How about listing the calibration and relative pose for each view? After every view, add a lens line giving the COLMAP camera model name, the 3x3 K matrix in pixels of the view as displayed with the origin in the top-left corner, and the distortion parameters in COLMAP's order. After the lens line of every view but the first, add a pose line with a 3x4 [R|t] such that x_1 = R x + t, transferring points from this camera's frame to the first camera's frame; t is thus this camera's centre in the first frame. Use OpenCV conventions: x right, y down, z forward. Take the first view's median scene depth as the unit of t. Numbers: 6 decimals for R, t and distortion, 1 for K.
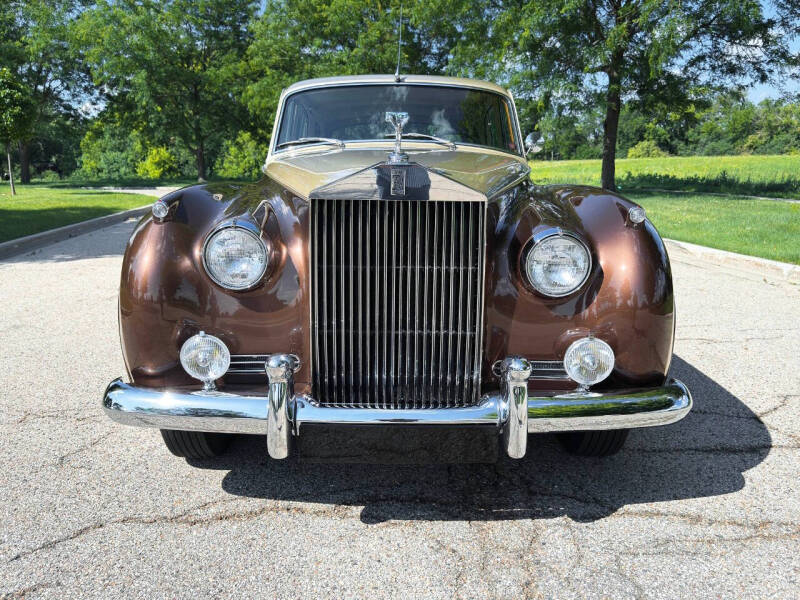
lens RADIAL K [[689.4, 0, 403.8], [0, 689.4, 308.4], [0, 0, 1]] dist [0.045607, -0.082401]
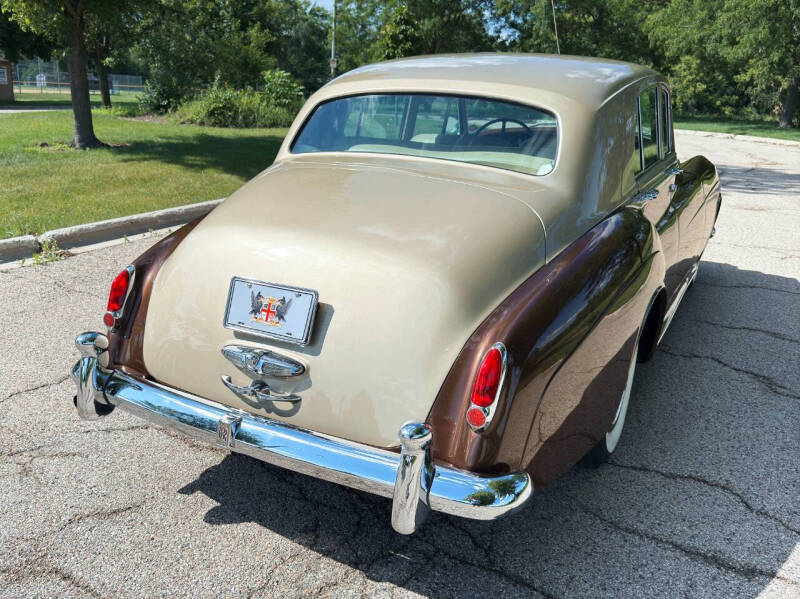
lens RADIAL K [[719.6, 0, 361.8], [0, 719.6, 310.0], [0, 0, 1]] dist [0.046173, -0.071970]
pose [[0.812587, 0.205055, -0.545578, 0.134128], [-0.153345, 0.978305, 0.139302, -0.038421], [0.562306, -0.029533, 0.826402, 0.007712]]
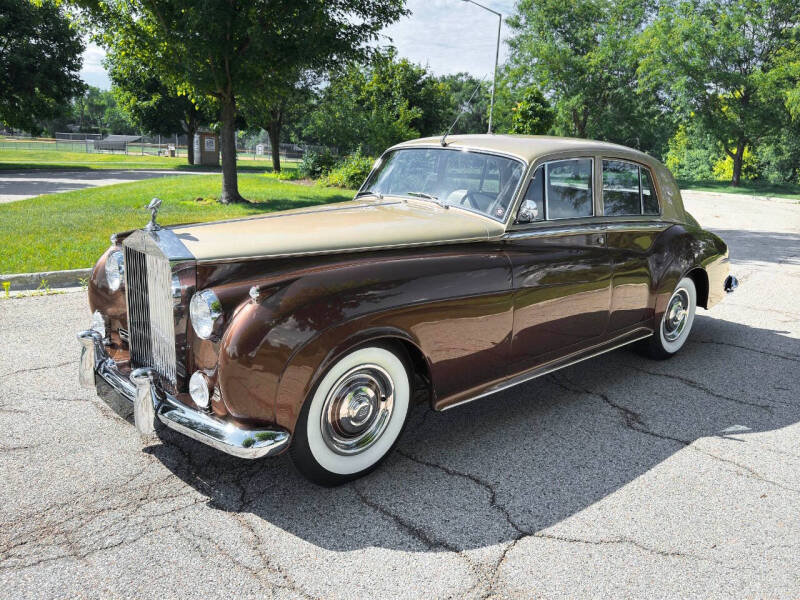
lens RADIAL K [[665.7, 0, 401.0], [0, 665.7, 313.4], [0, 0, 1]] dist [0.072343, -0.112707]
pose [[0.670529, 0.210655, -0.711348, 0.274010], [-0.194159, 0.975249, 0.105787, -0.054497], [0.716026, 0.067181, 0.694833, 0.065640]]
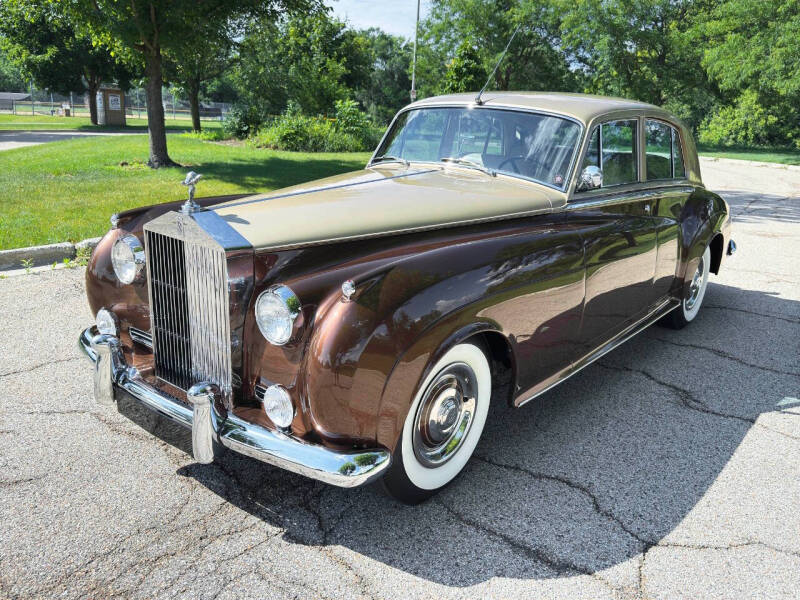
lens RADIAL K [[665.7, 0, 402.2], [0, 665.7, 313.8], [0, 0, 1]] dist [0.072343, -0.112707]
pose [[0.763831, 0.222679, -0.605786, 0.199230], [-0.174326, 0.974892, 0.138552, -0.048873], [0.621429, -0.000226, 0.783471, 0.049737]]
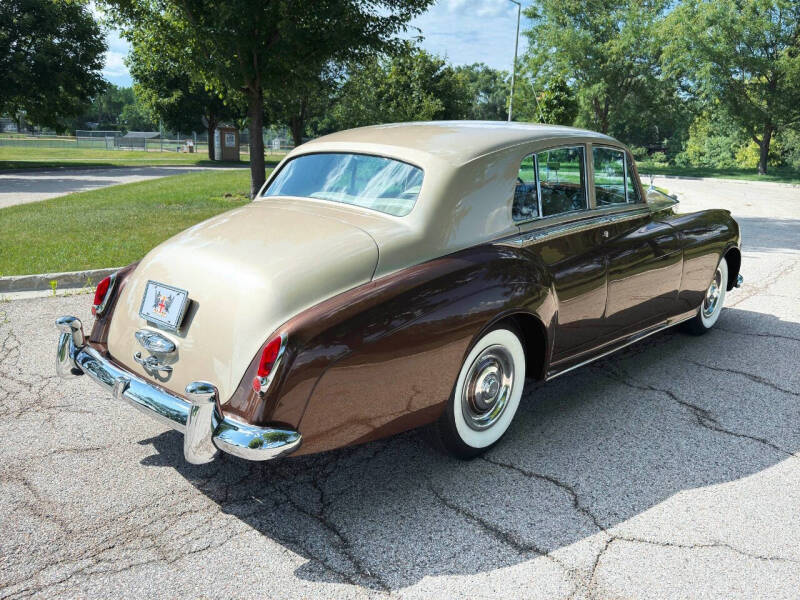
lens RADIAL K [[665.7, 0, 396.0], [0, 665.7, 310.5], [0, 0, 1]] dist [0.072343, -0.112707]
pose [[0.651370, 0.209966, -0.729130, 0.252504], [-0.182218, 0.976115, 0.118305, -0.051427], [0.736555, 0.055800, 0.674072, 0.050689]]
